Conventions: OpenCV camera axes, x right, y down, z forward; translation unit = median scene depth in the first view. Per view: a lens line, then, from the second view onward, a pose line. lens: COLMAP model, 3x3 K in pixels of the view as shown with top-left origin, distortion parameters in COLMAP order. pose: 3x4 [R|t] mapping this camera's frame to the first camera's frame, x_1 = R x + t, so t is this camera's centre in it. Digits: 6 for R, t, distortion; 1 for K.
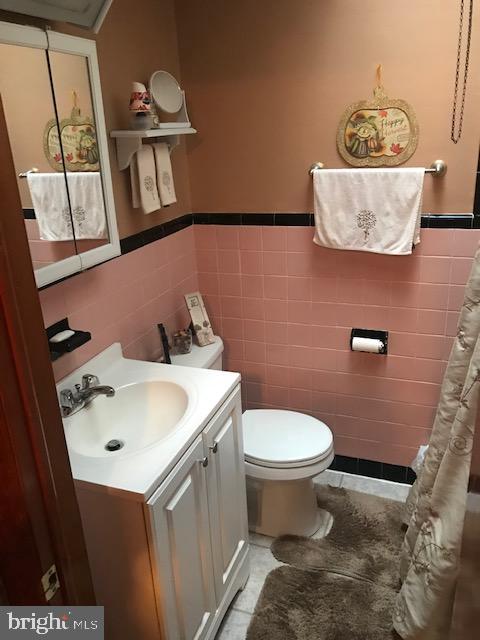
lens RADIAL K [[532.2, 0, 241.7], [0, 532.2, 320.0], [0, 0, 1]] dist [0.033285, -0.010208]
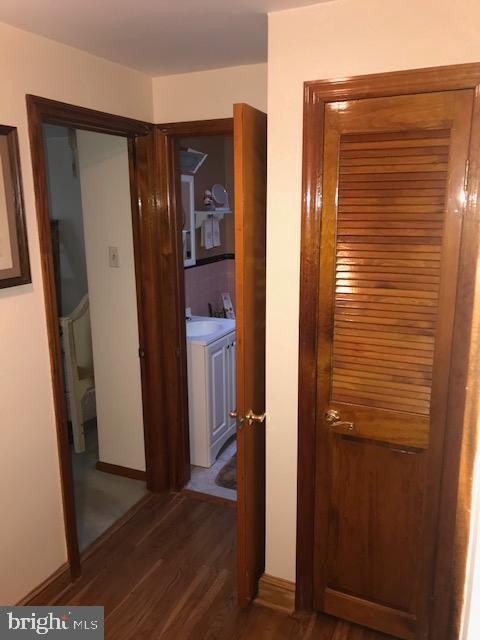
lens RADIAL K [[532.2, 0, 239.9], [0, 532.2, 319.0], [0, 0, 1]] dist [0.033285, -0.010208]
pose [[0.998347, 0.044990, -0.035773, 0.039432], [-0.049366, 0.989925, -0.132710, 0.342602], [0.029442, 0.134257, 0.990509, -1.031730]]
